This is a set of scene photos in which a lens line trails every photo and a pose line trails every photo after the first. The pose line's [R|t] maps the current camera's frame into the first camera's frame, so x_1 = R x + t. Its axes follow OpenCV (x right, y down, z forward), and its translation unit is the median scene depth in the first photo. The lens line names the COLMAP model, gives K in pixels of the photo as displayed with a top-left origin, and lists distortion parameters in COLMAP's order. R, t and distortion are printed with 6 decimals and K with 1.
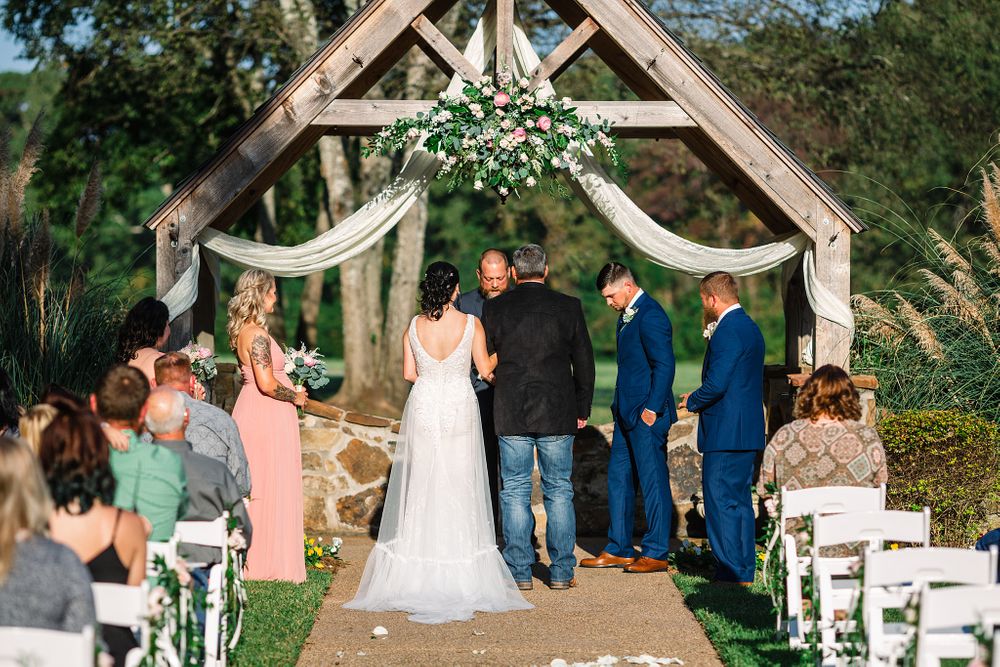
lens RADIAL K [[4538.1, 0, 500.0], [0, 4538.1, 333.5], [0, 0, 1]] dist [0.788156, -1.787378]
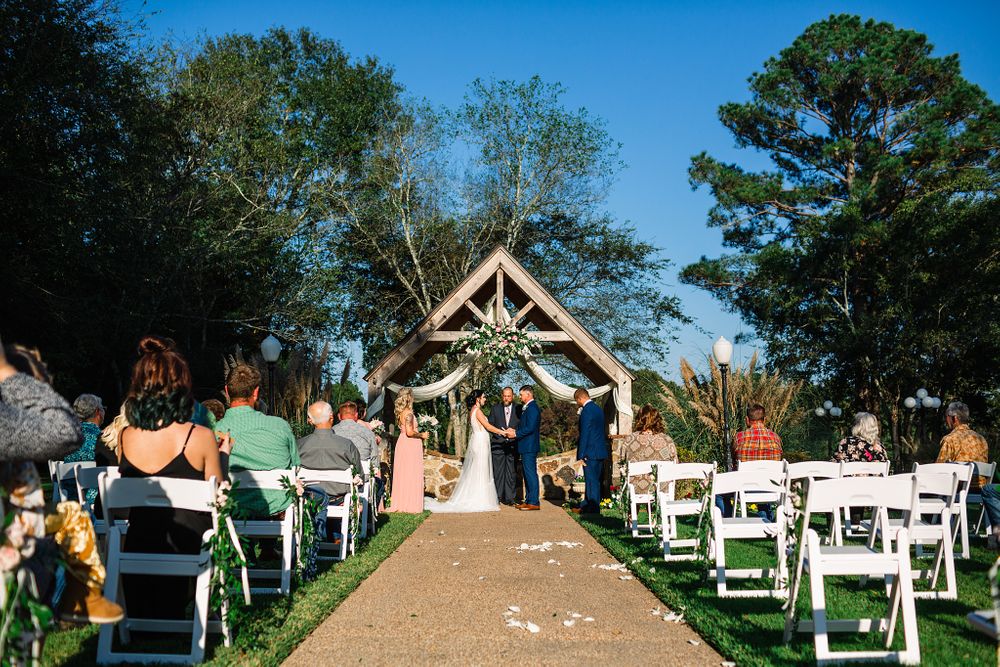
lens RADIAL K [[1001.5, 0, 500.0], [0, 1001.5, 333.5], [0, 0, 1]] dist [-0.046249, 0.001309]
pose [[0.999985, -0.004560, -0.002908, 0.002774], [0.004107, 0.990125, -0.140129, 0.031977], [0.003519, 0.140115, 0.990129, 0.423683]]
